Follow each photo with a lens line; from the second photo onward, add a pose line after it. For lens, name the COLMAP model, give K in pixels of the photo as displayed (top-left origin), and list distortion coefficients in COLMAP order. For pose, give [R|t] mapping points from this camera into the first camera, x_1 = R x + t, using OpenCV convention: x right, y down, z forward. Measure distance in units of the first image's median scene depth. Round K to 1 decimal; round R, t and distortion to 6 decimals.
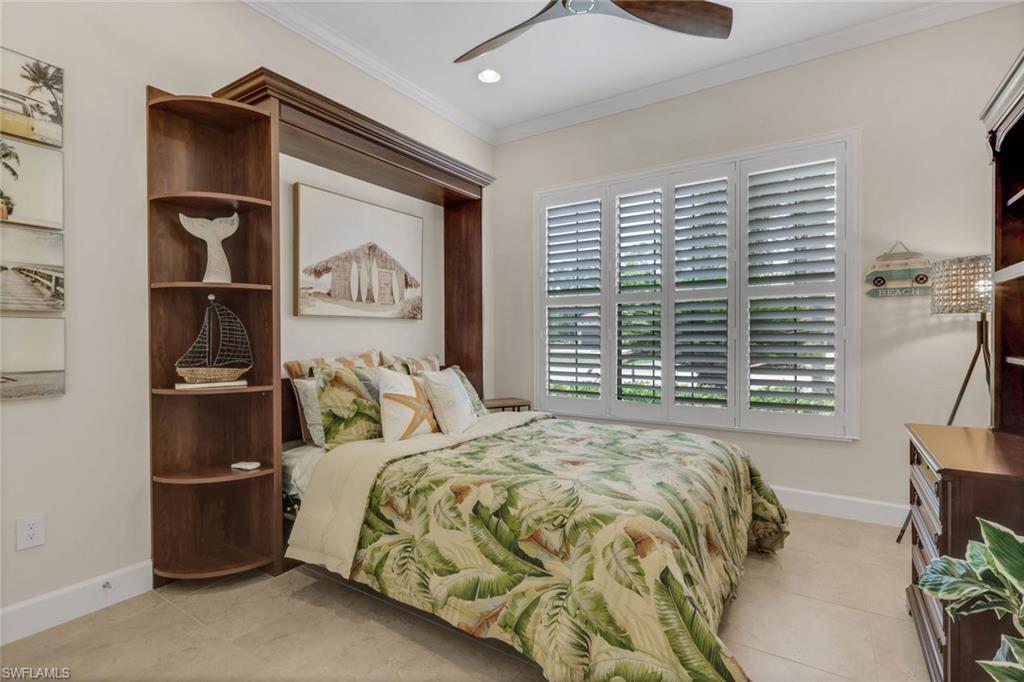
lens RADIAL K [[478.0, 0, 540.7], [0, 478.0, 352.4], [0, 0, 1]] dist [-0.001553, 0.000163]
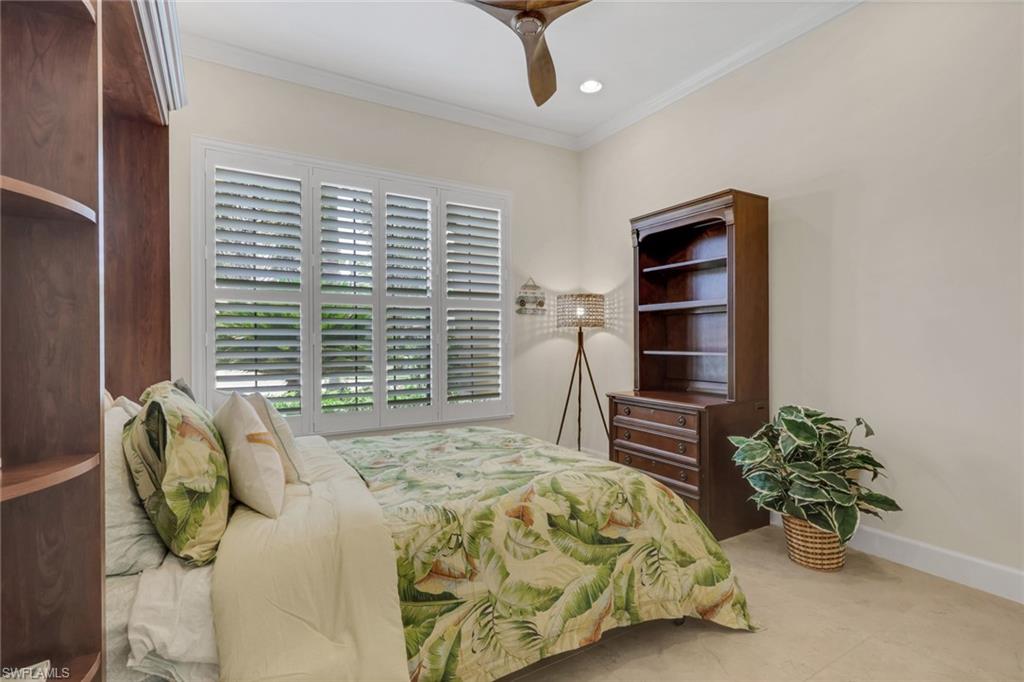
lens RADIAL K [[481.2, 0, 511.9], [0, 481.2, 343.3], [0, 0, 1]] dist [0.000696, 0.000520]
pose [[0.455477, -0.001609, 0.890246, -0.933605], [0.032587, 0.999358, -0.014866, -0.010450], [-0.889651, 0.035782, 0.455237, 0.578320]]
